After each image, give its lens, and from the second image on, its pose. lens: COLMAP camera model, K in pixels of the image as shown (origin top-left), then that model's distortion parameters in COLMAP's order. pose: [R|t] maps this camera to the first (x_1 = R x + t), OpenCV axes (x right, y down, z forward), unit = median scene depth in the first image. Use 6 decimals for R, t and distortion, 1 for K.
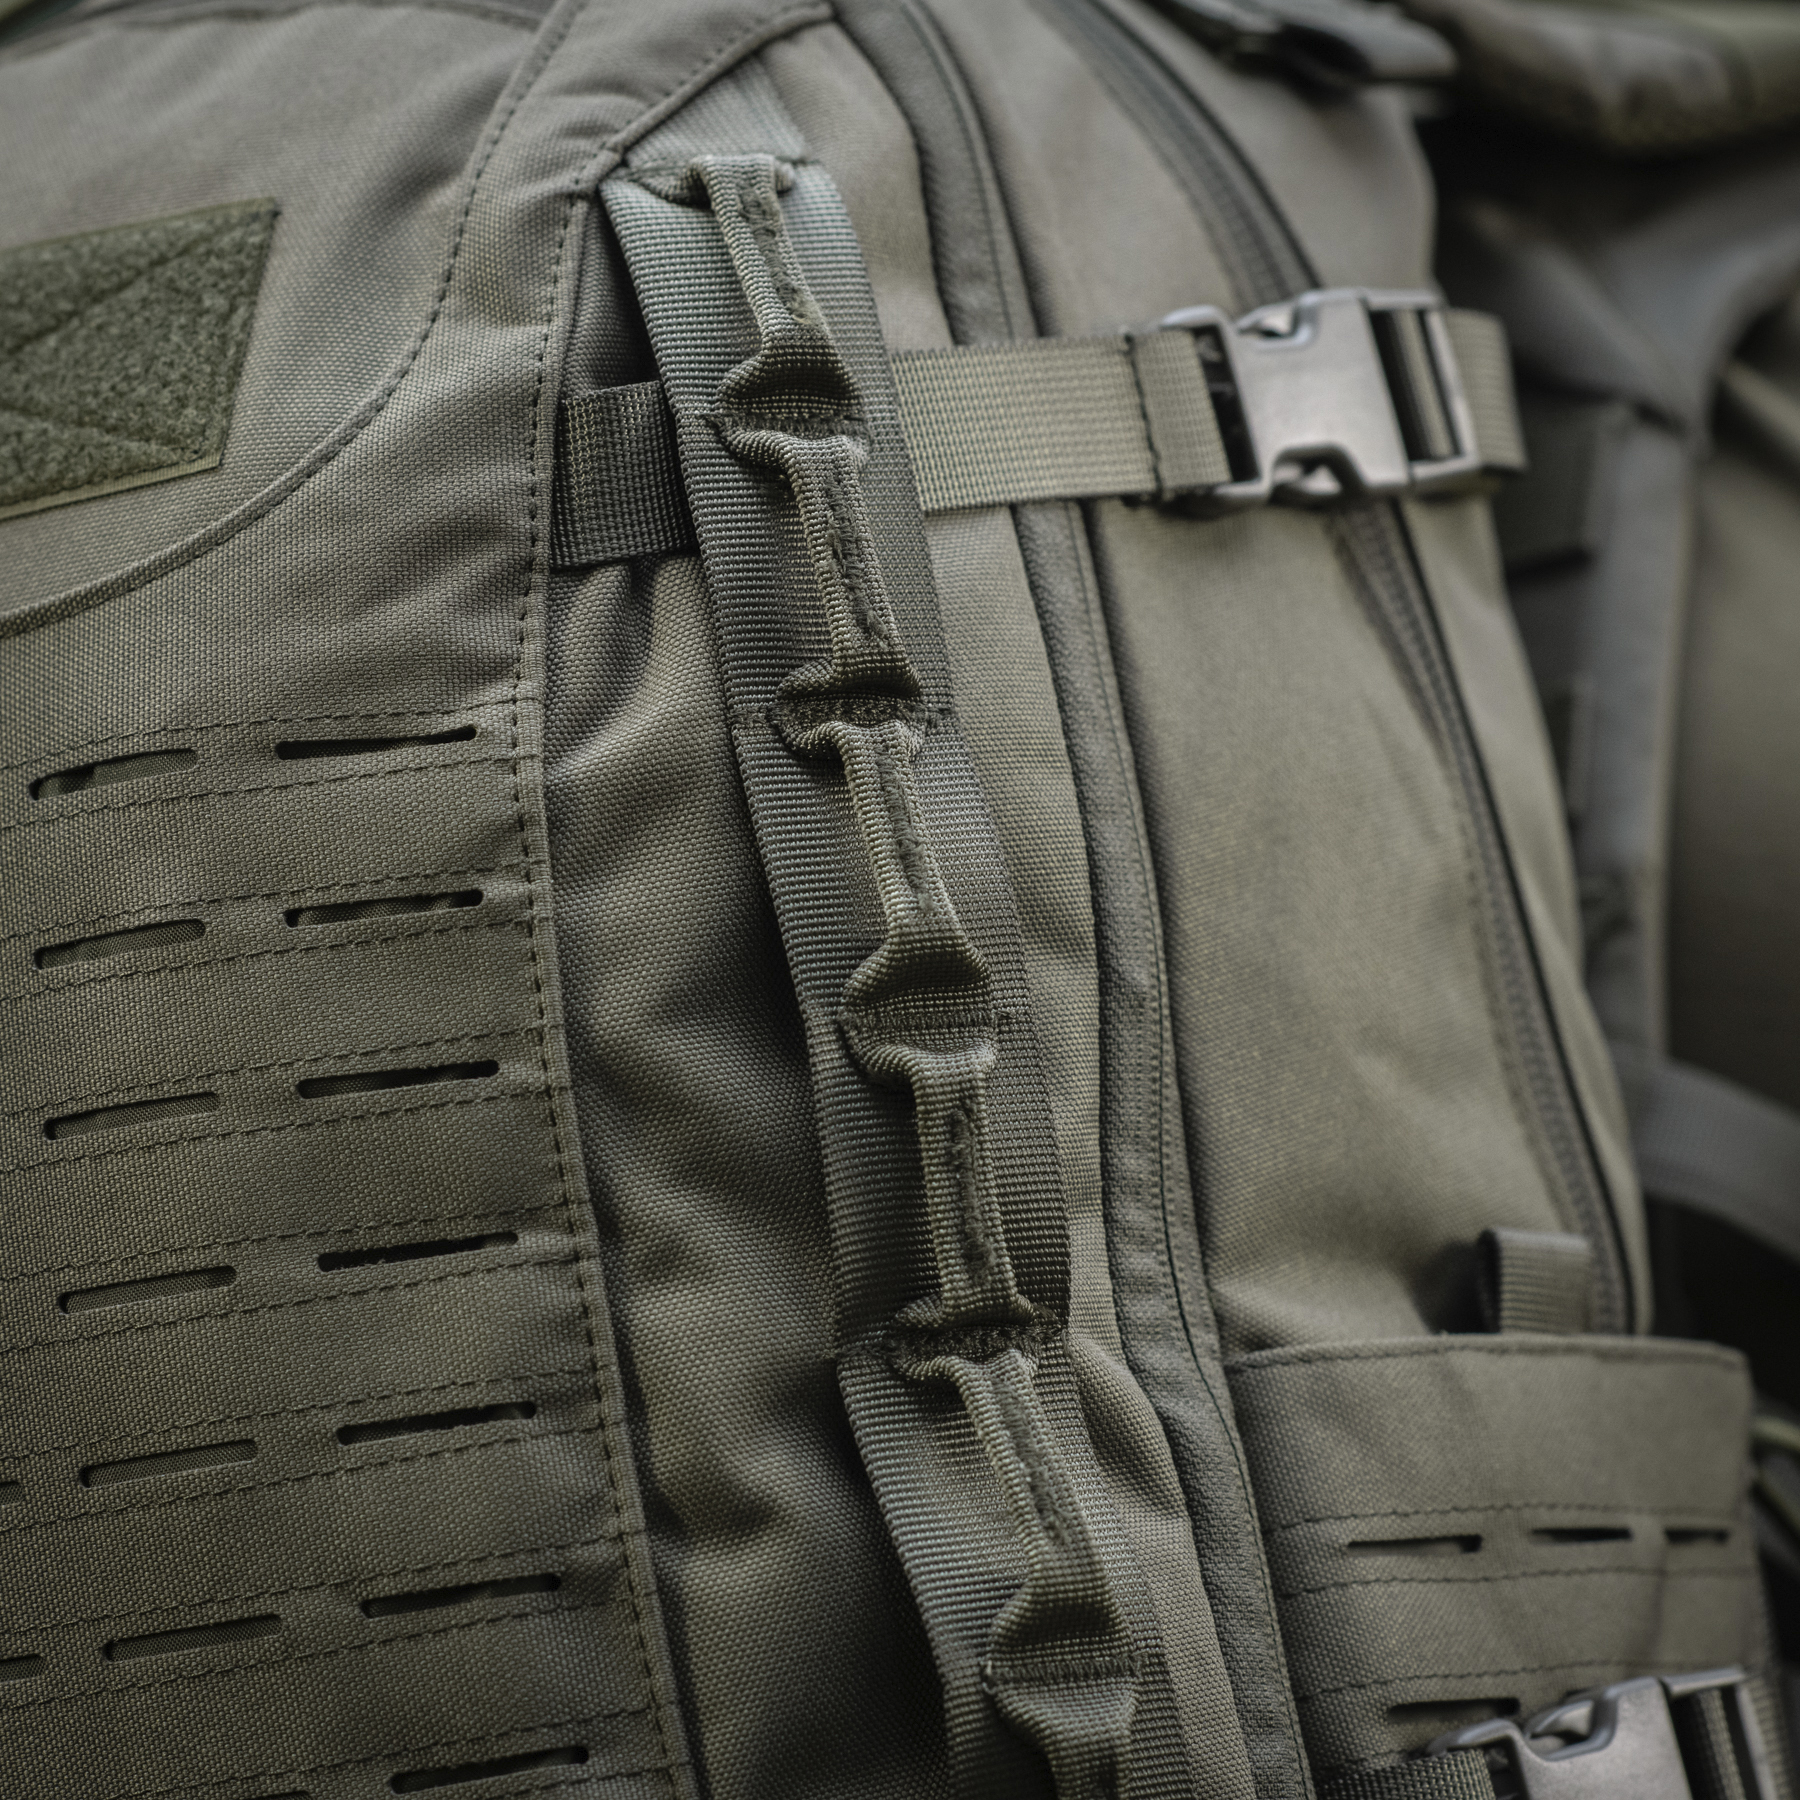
lens RADIAL K [[7232.7, 0, 904.1], [0, 7232.7, 901.1], [0, 0, 1]] dist [-0.117356, 0.000000]
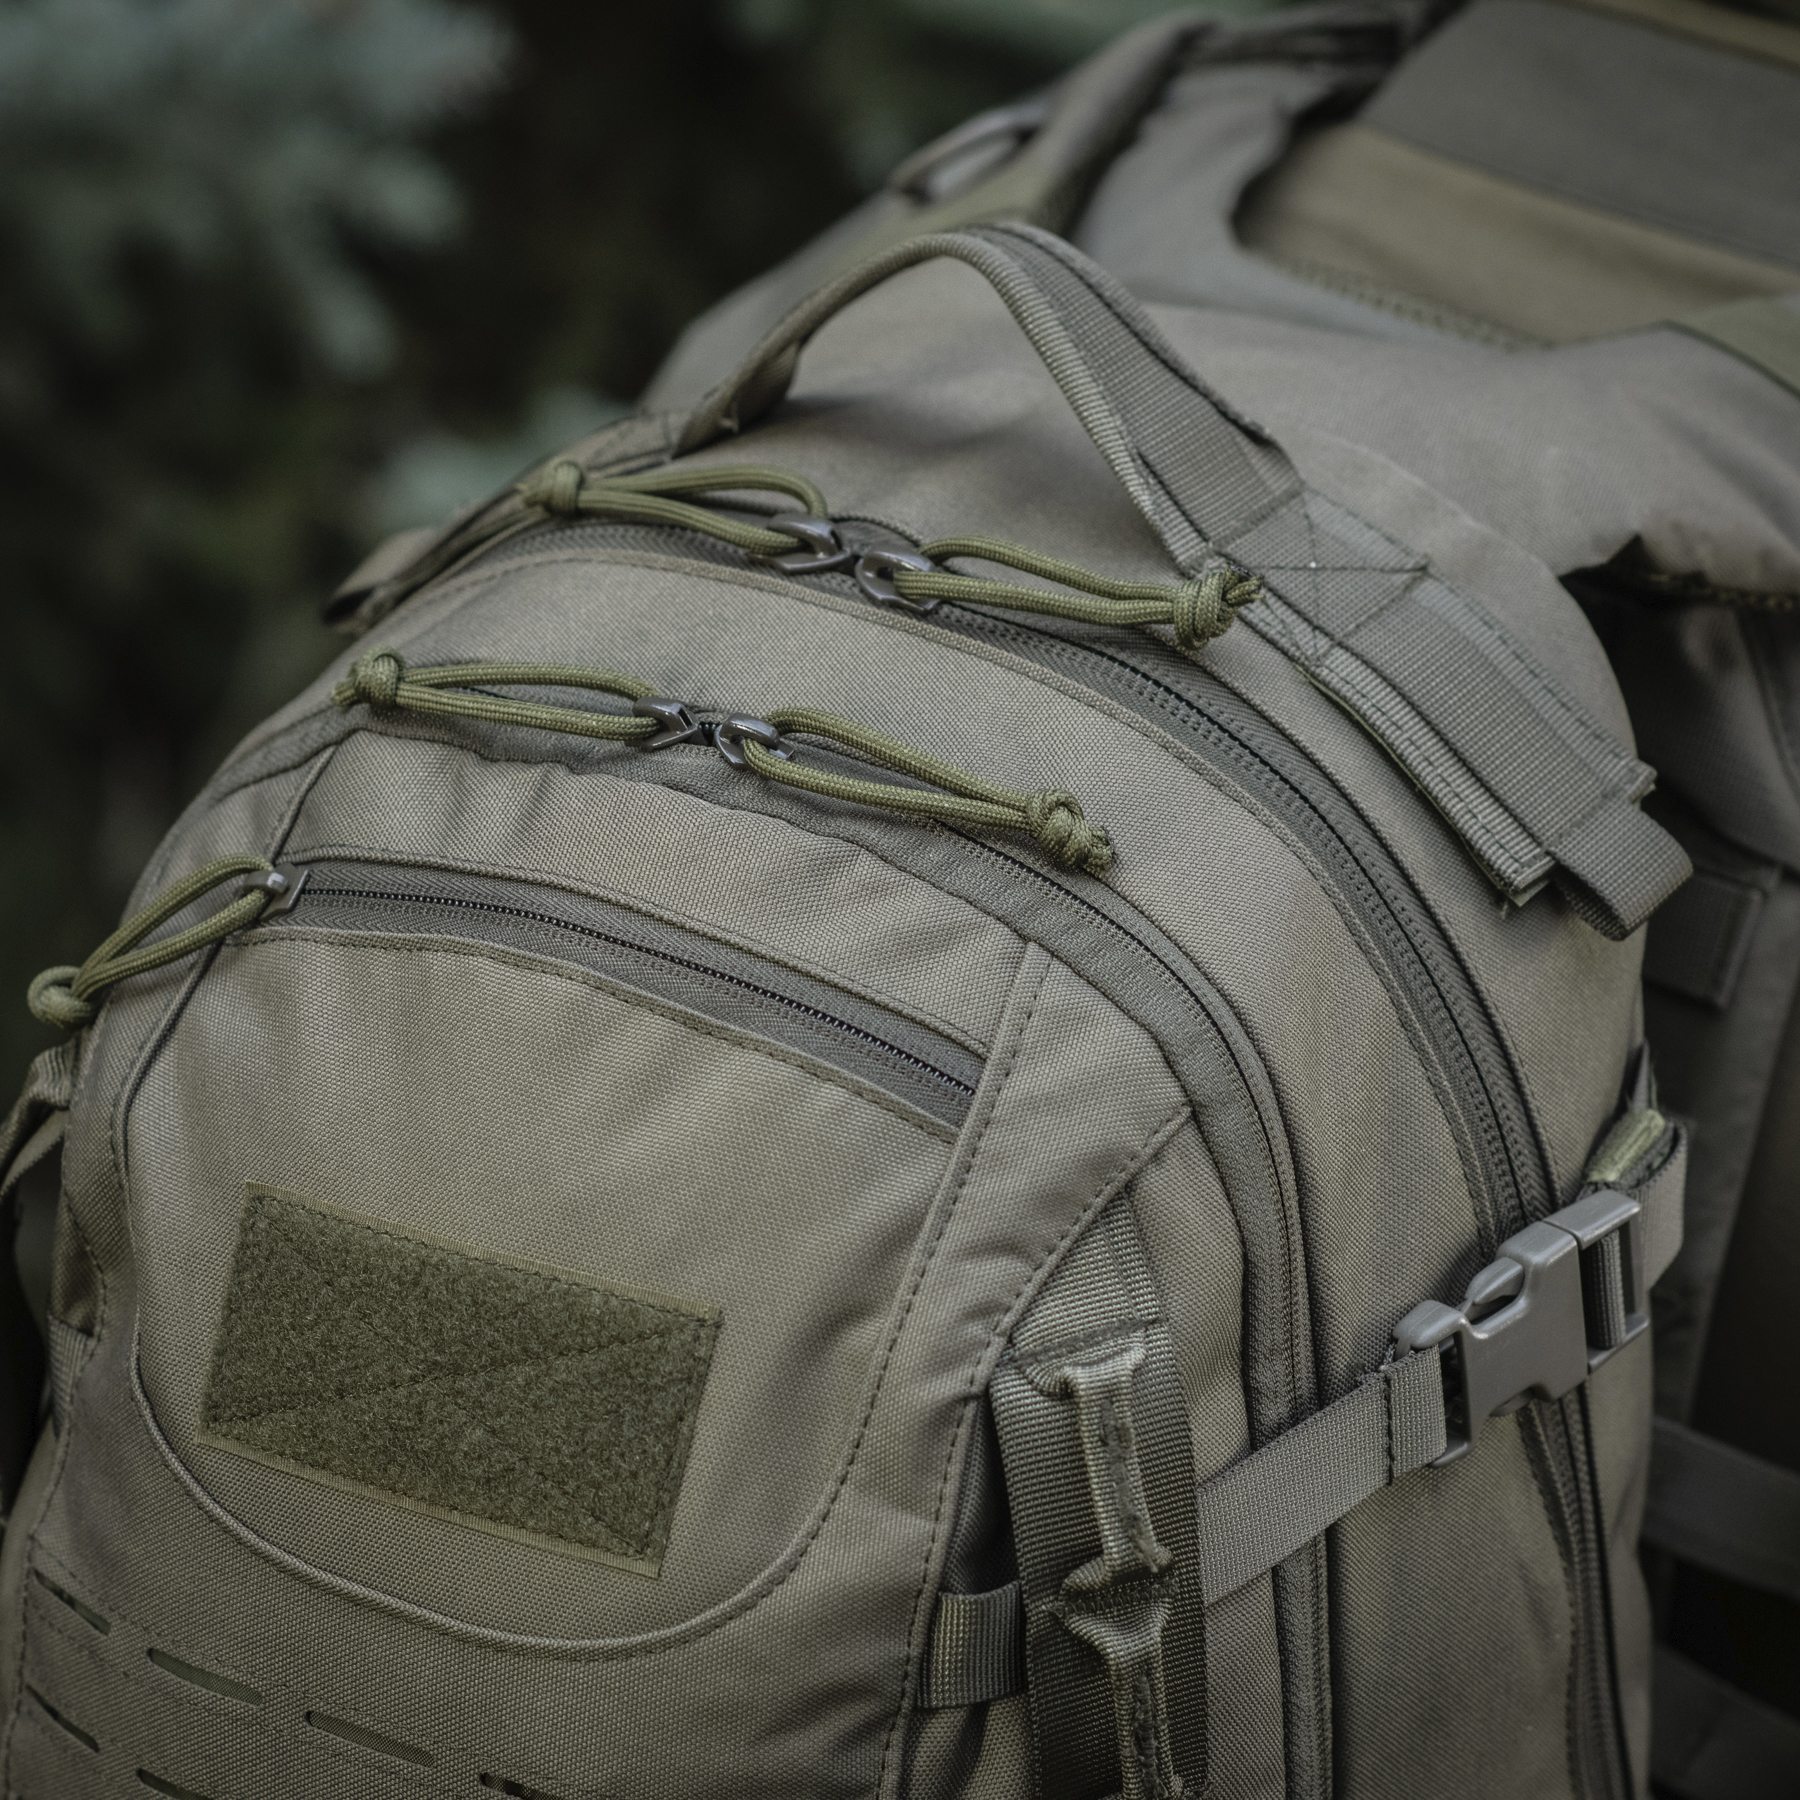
lens RADIAL K [[7232.7, 0, 893.6], [0, 7232.7, 916.6], [0, 0, 1]] dist [-0.117356, 0.000000]
pose [[0.989664, 0.111760, 0.089857, -0.180869], [-0.143086, 0.811287, 0.566869, -0.873246], [-0.009546, -0.573867, 0.818893, 0.045034]]
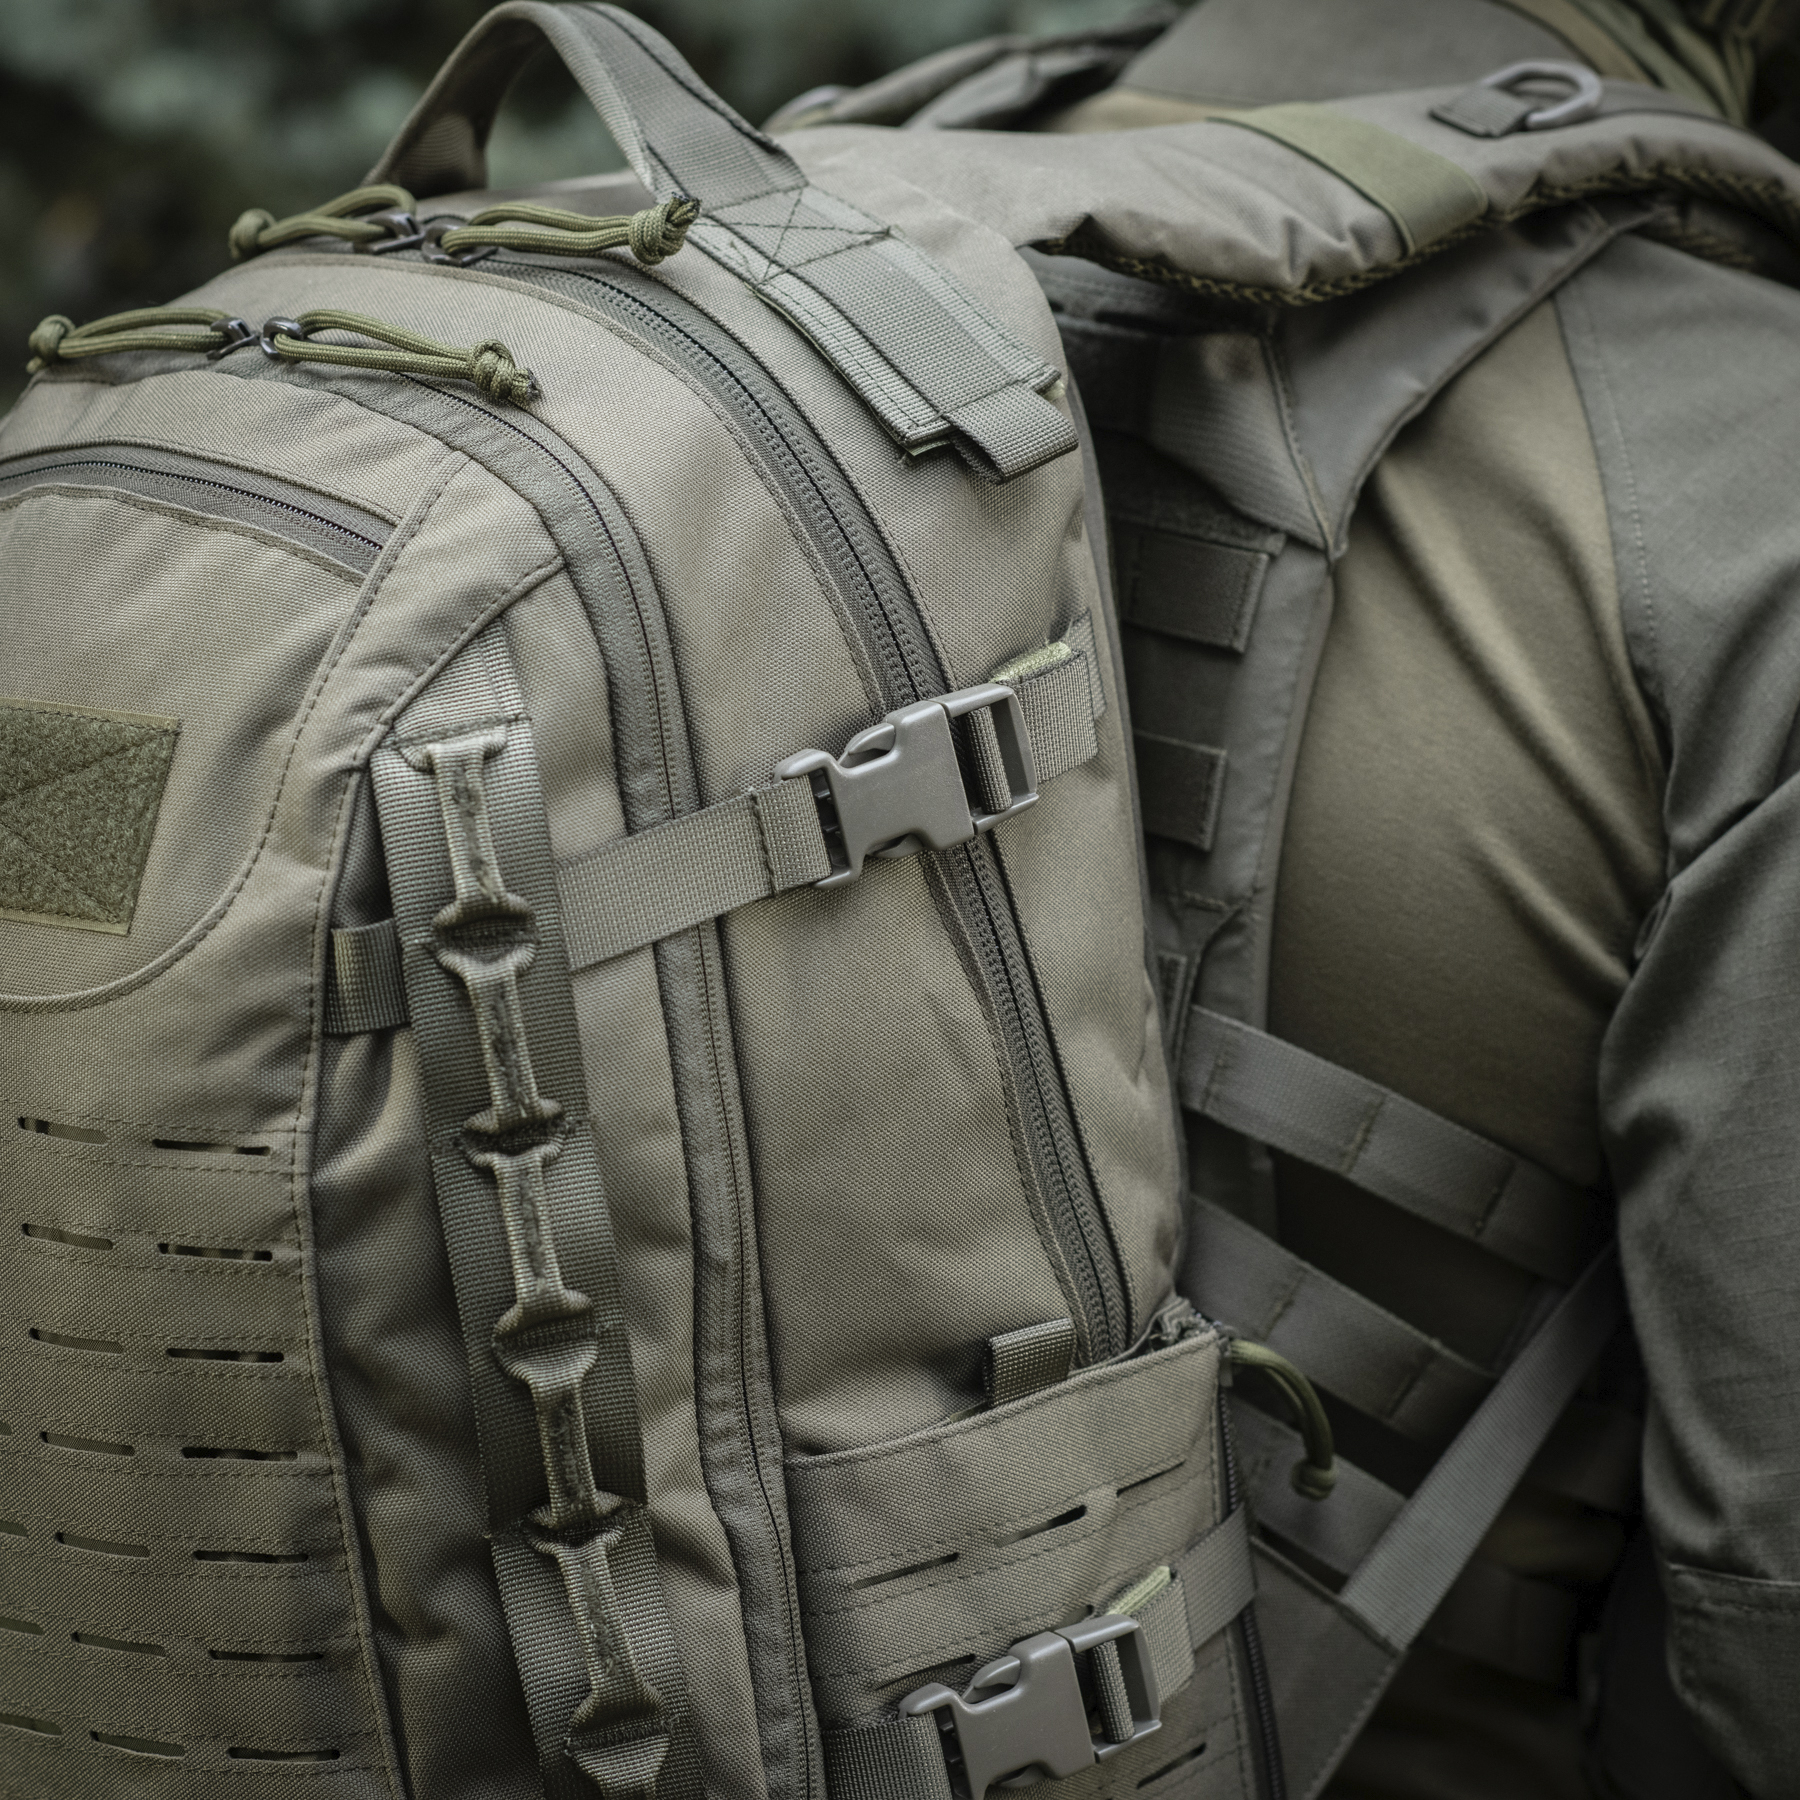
lens RADIAL K [[6396.0, 0, 908.8], [0, 6396.0, 897.9], [0, 0, 1]] dist [-0.153804, 0.000000]
pose [[0.980820, 0.081061, -0.177261, 0.316387], [0.000994, 0.907329, 0.420421, -0.651464], [0.194914, -0.412534, 0.889845, -0.189253]]
